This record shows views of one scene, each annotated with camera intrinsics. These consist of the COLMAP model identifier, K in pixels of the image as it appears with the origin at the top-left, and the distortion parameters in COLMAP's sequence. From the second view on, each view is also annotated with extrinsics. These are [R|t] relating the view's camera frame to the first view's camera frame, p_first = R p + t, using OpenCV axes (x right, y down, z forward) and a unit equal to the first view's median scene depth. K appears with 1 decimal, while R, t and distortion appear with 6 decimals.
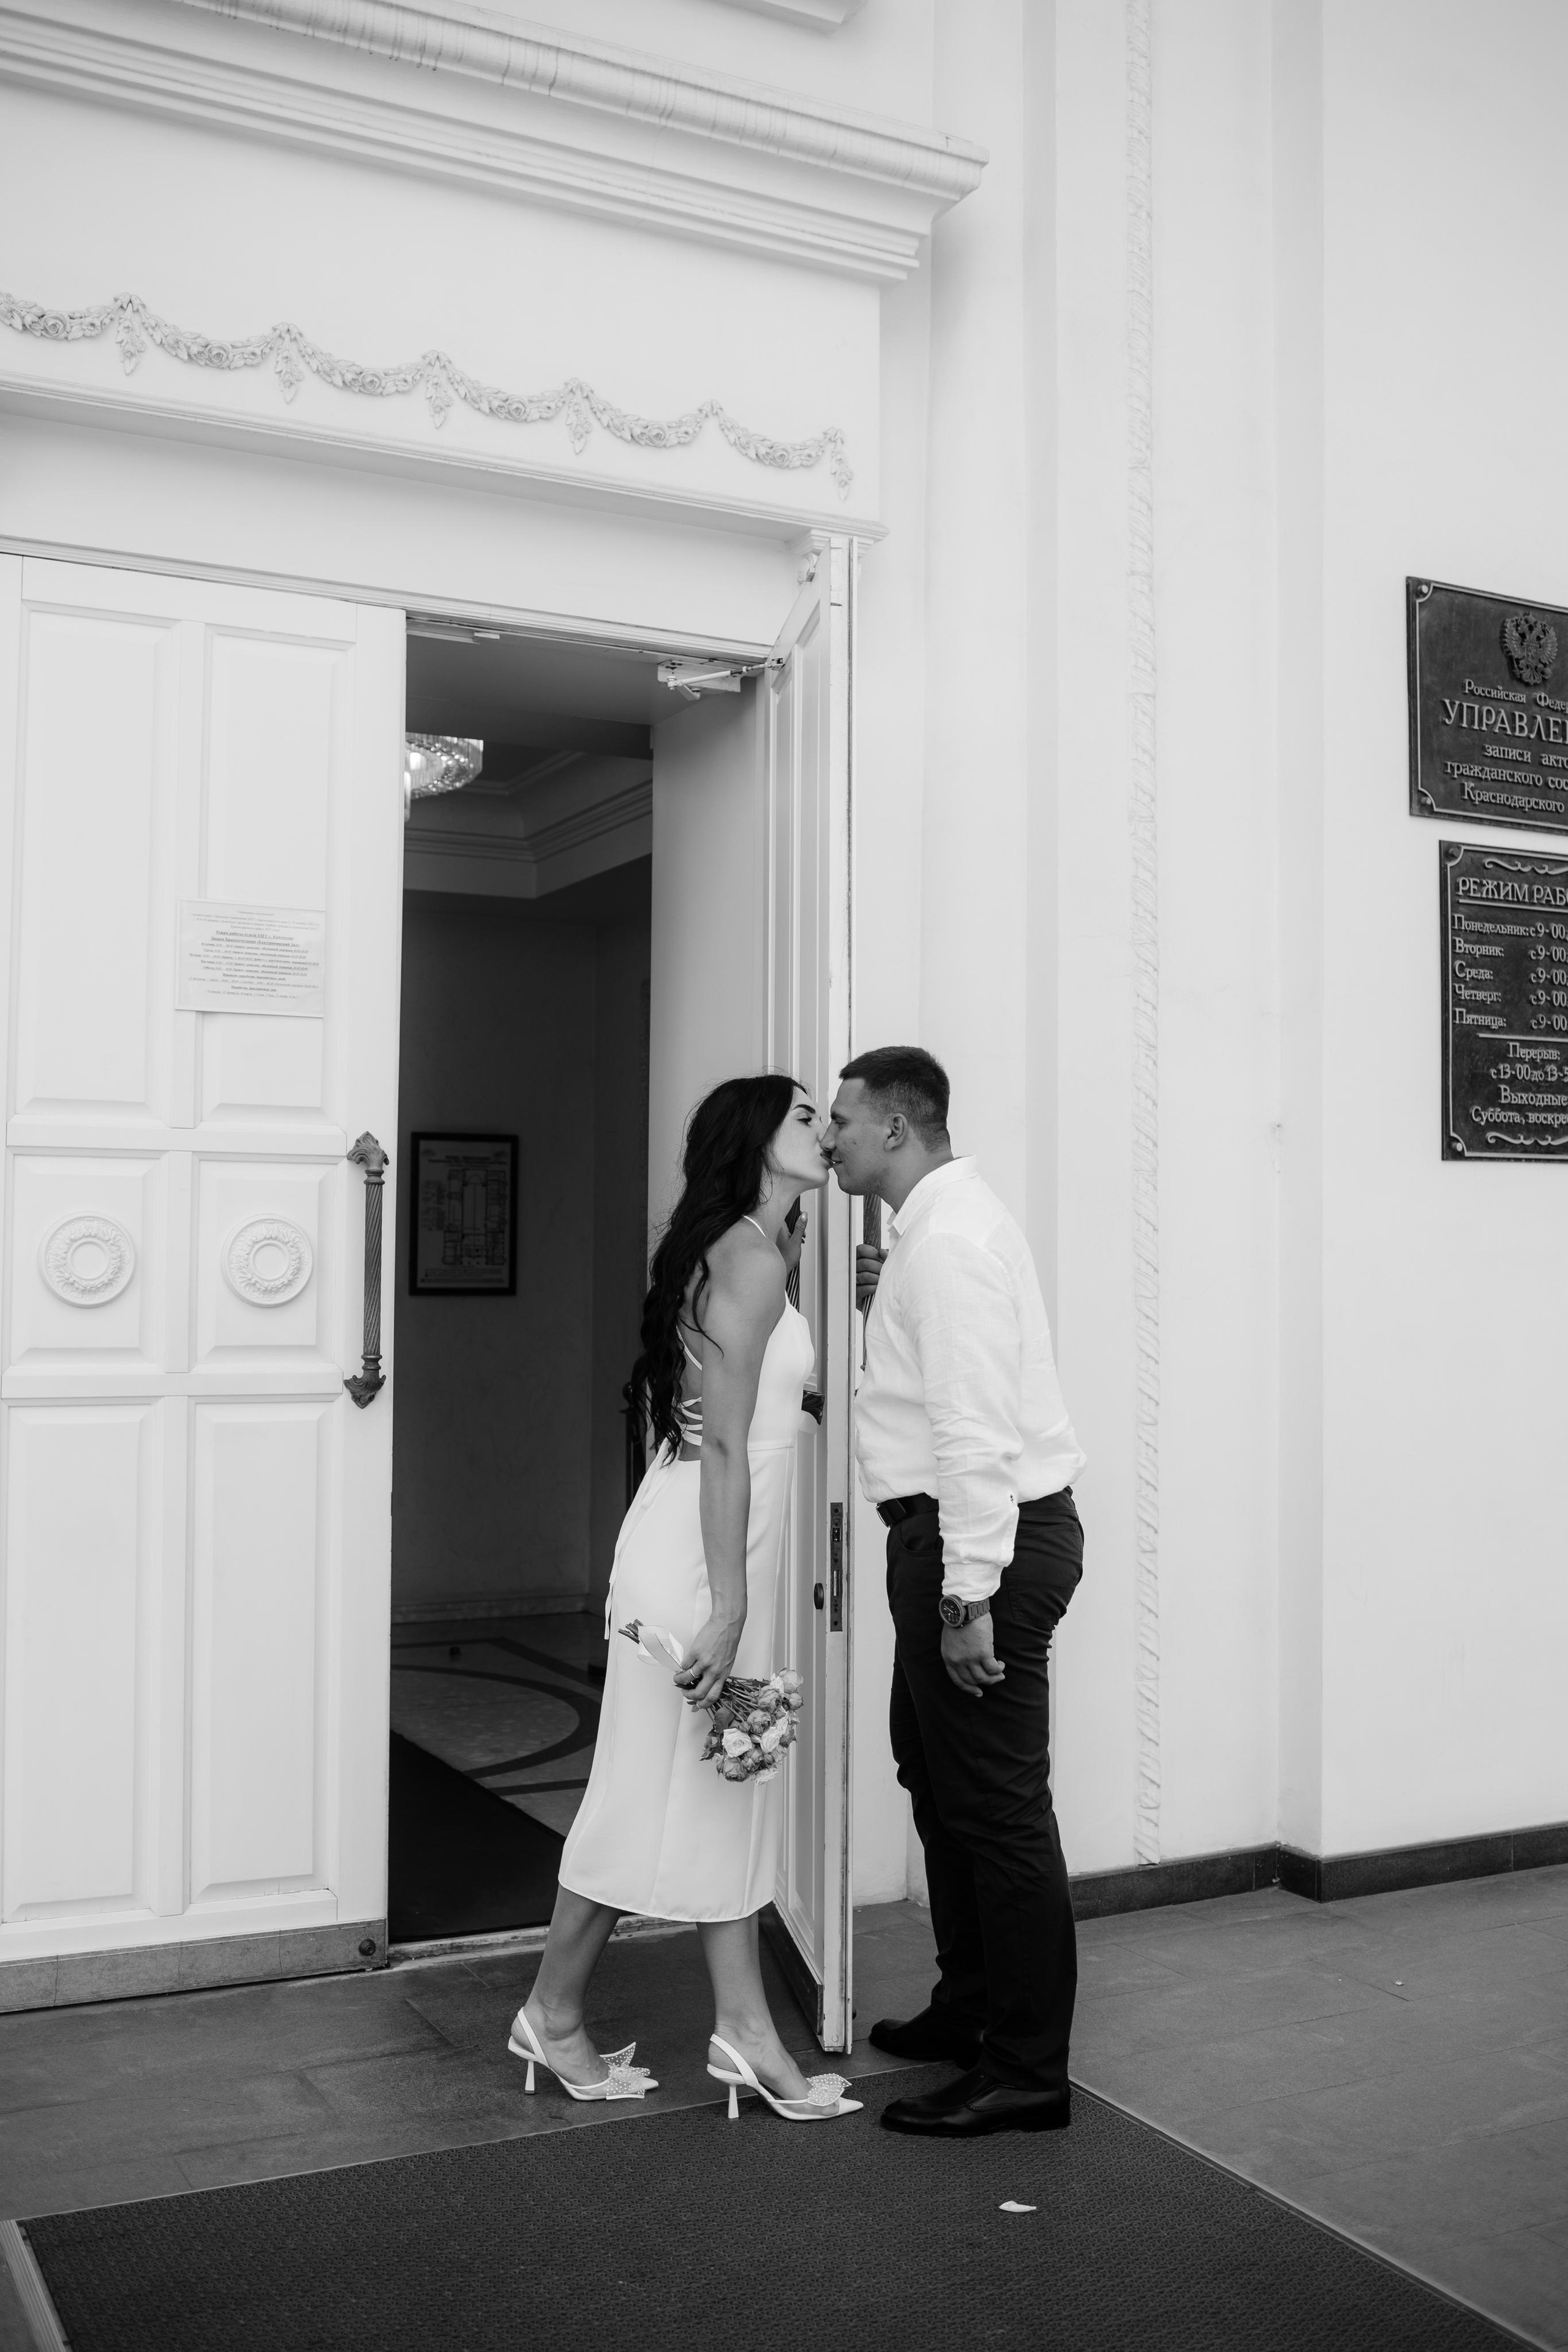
lens RADIAL K [[2262.0, 0, 779.2], [0, 2262.0, 1179.0], [0, 0, 1]] dist [-0.055057, 0.000000]
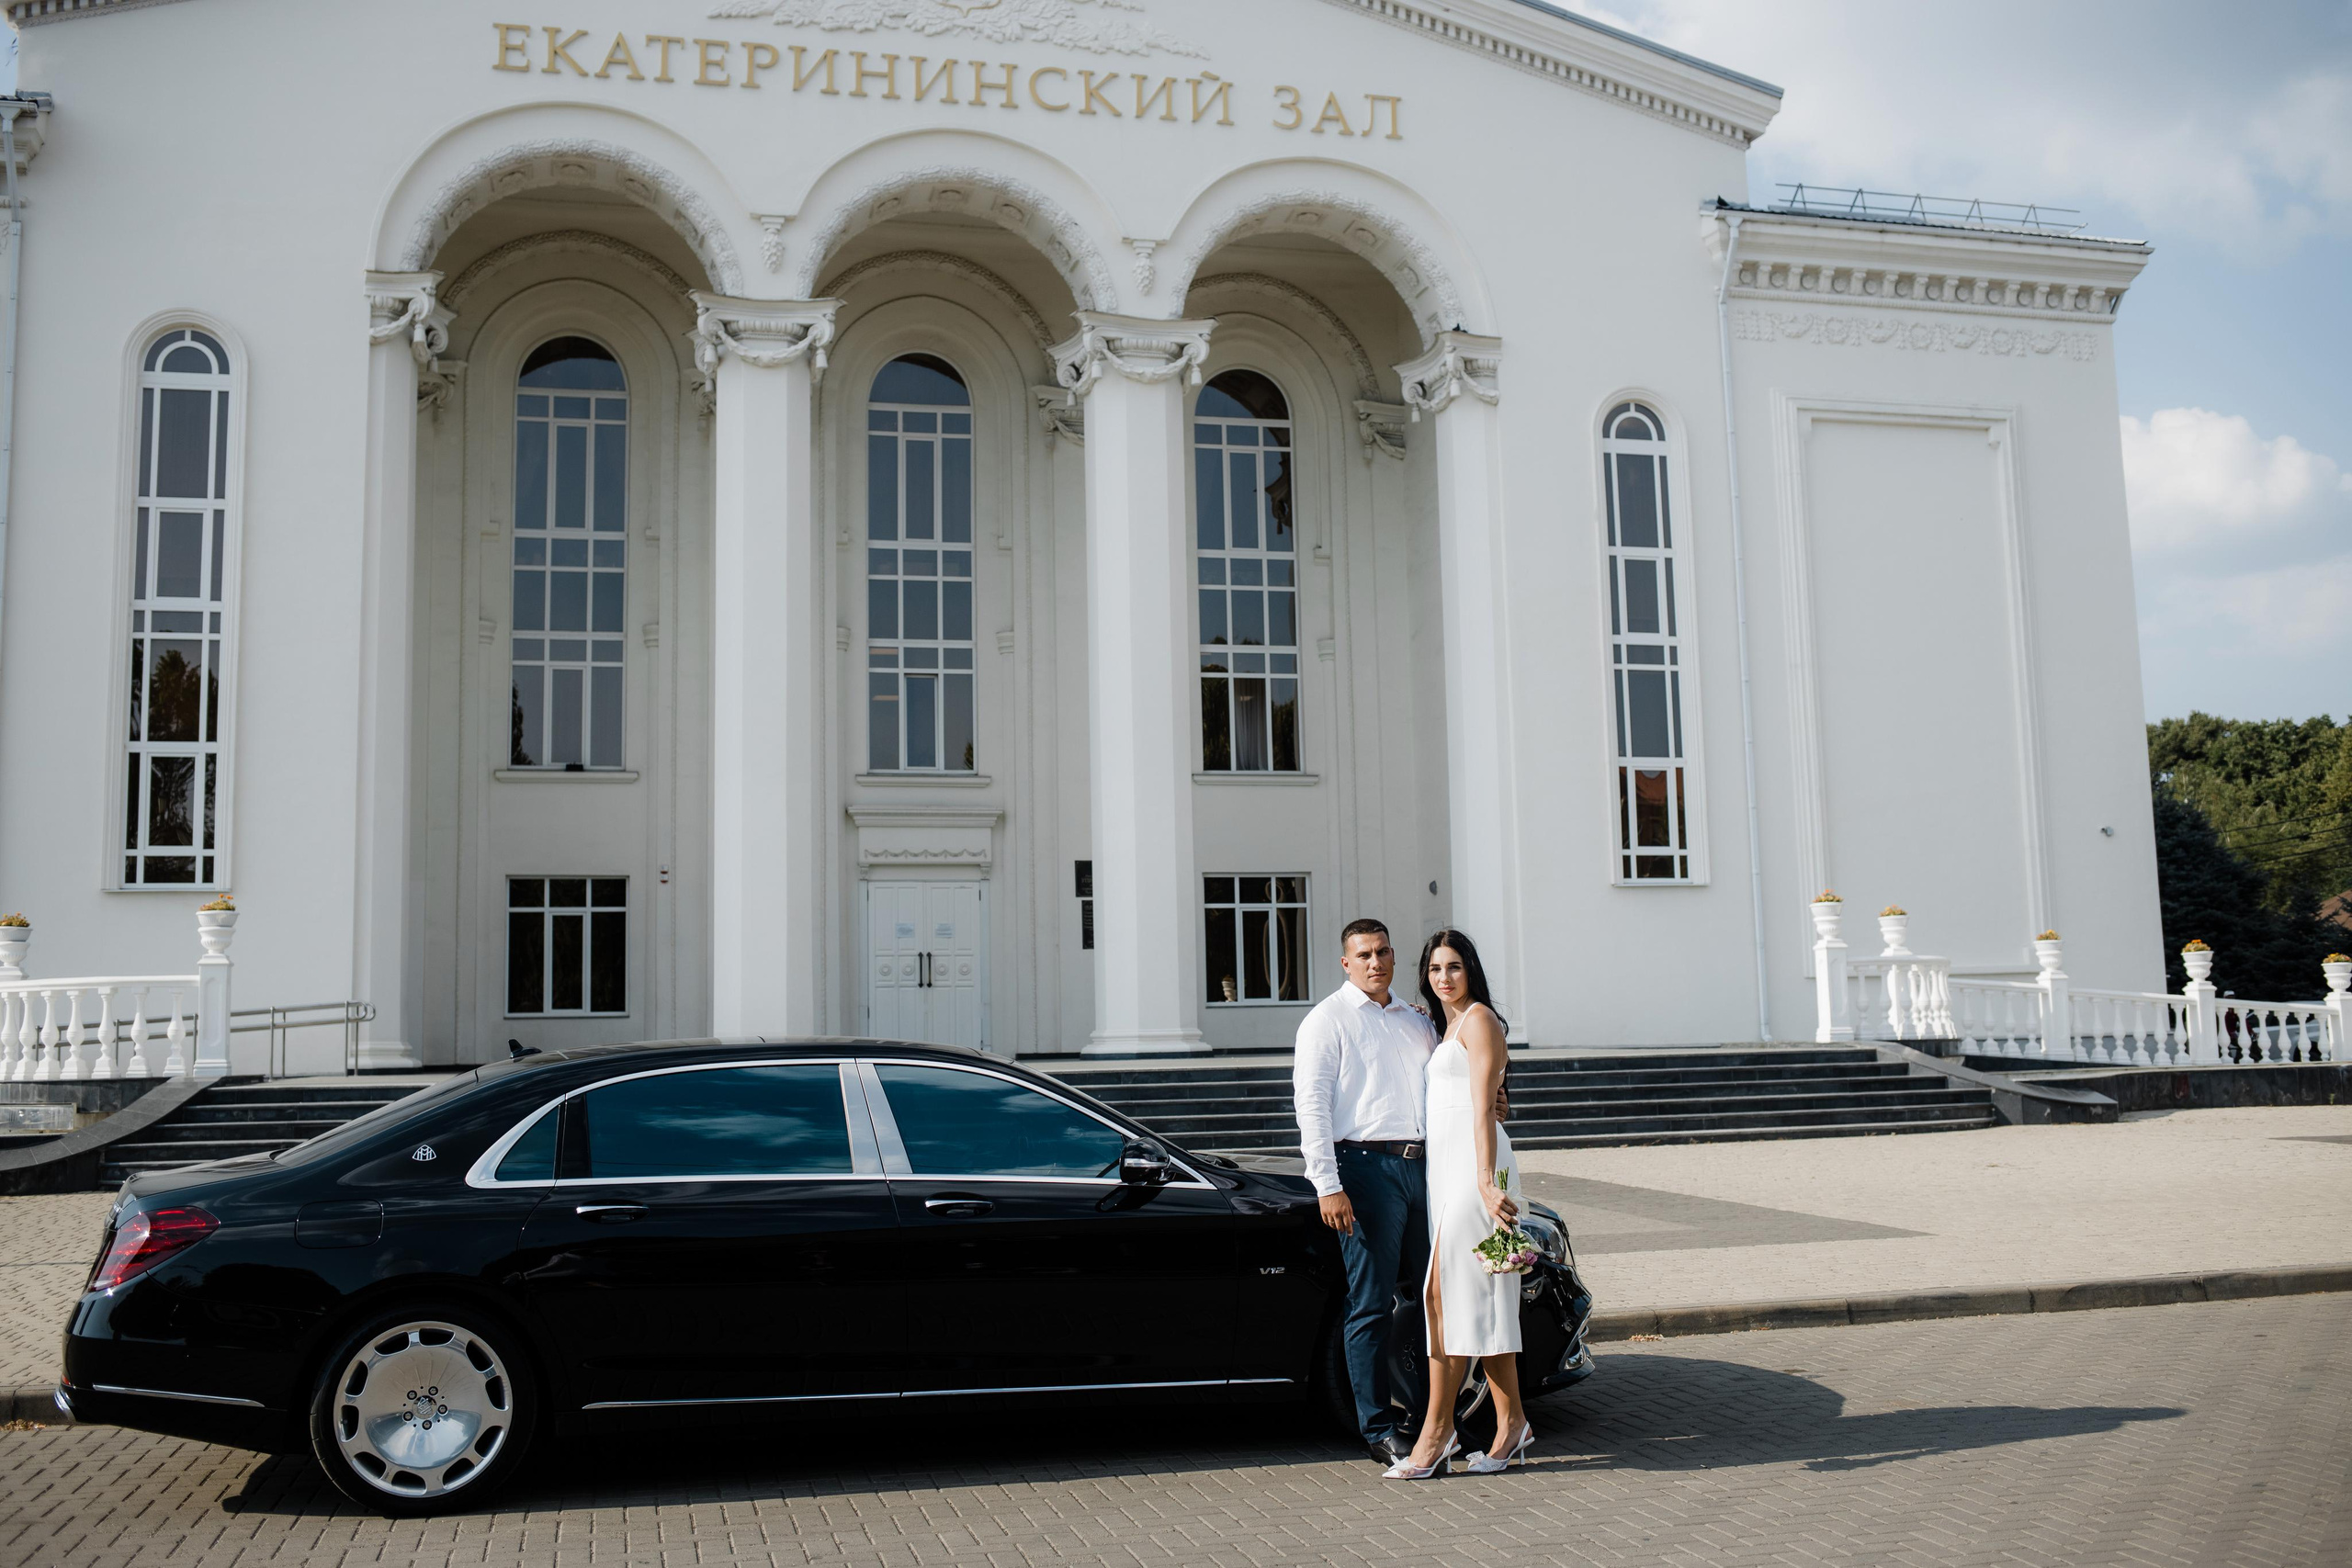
lens RADIAL K [[2261.8, 0, 1168.9], [0, 2261.8, 788.2], [0, 0, 1]] dist [-0.055057, 0.000000]
pose [[0.972528, -0.056875, -0.225730, 0.506124], [0.038239, 0.995553, -0.086096, 0.024785], [0.229623, 0.075099, 0.970378, -1.324265]]
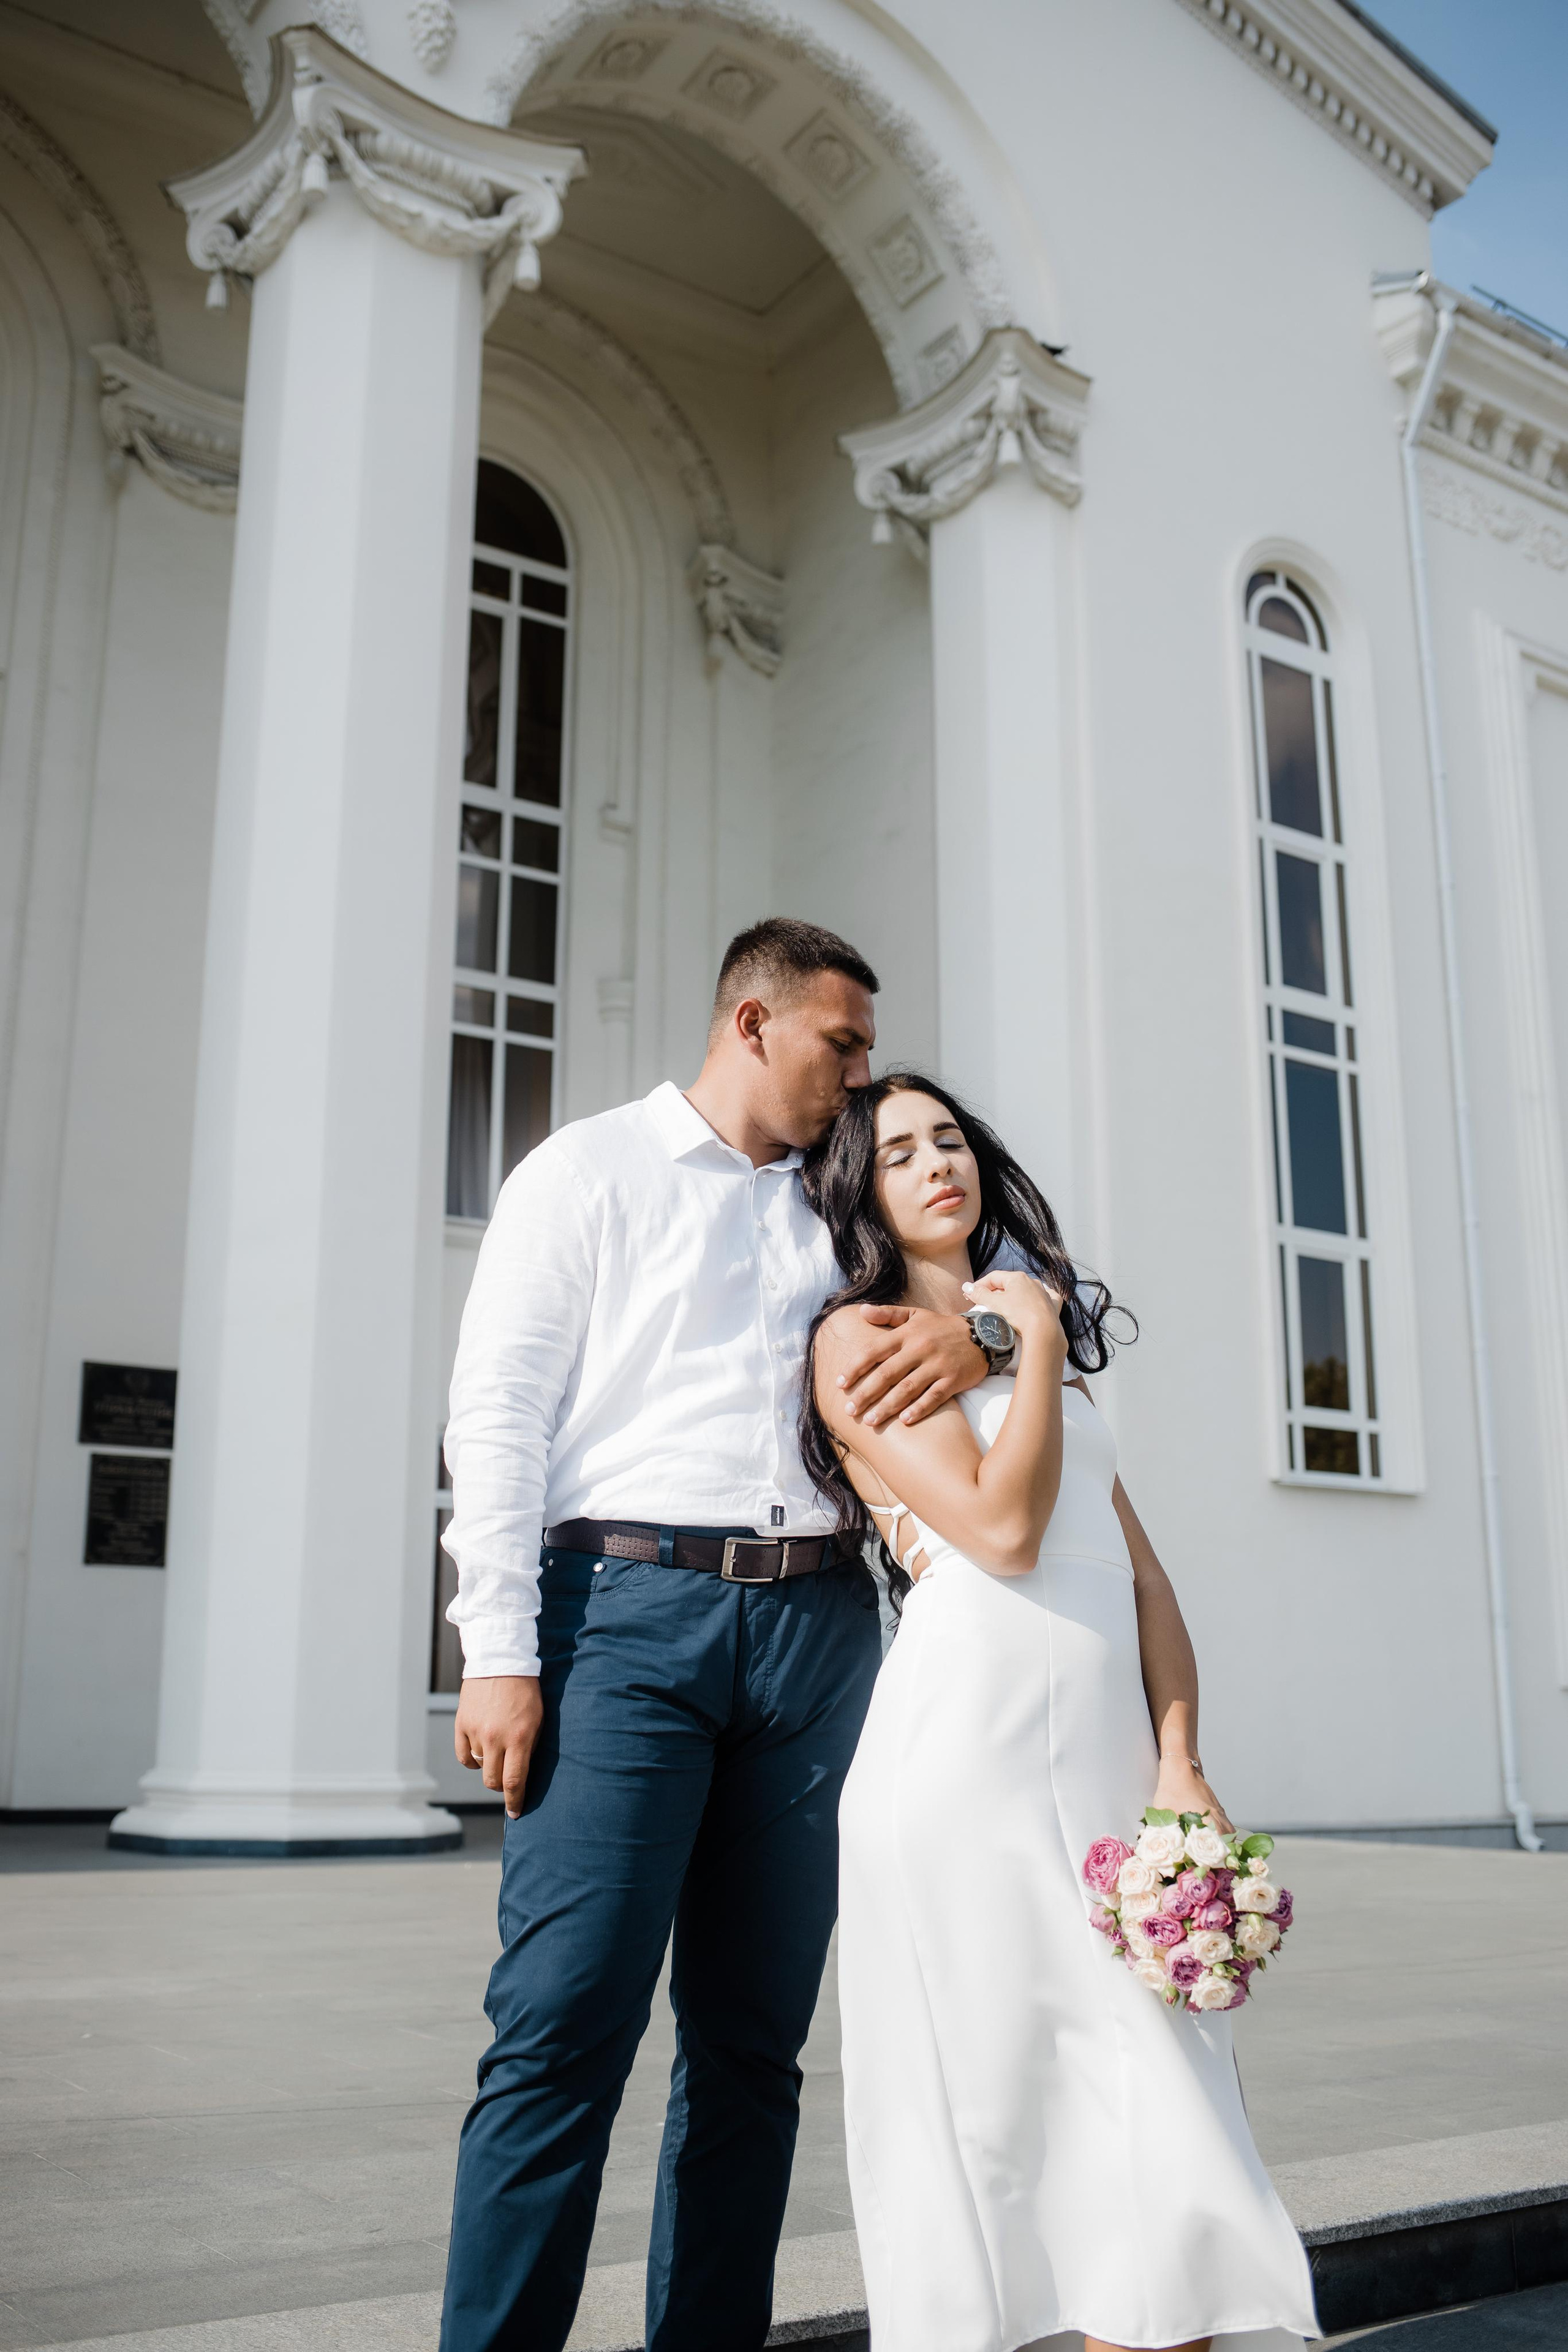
lens RADIAL K [[2262.0, 0, 769.8], [0, 2262.0, 1185.4], [0, 0, 1]] dist [-0.055057, 0.000000]
pose [[0.993030, 0.022277, 0.115737, 0.201102], [0.001980, 0.978683, -0.205367, 0.026125], [-0.117845, 0.204165, 0.971818, -0.480903]]
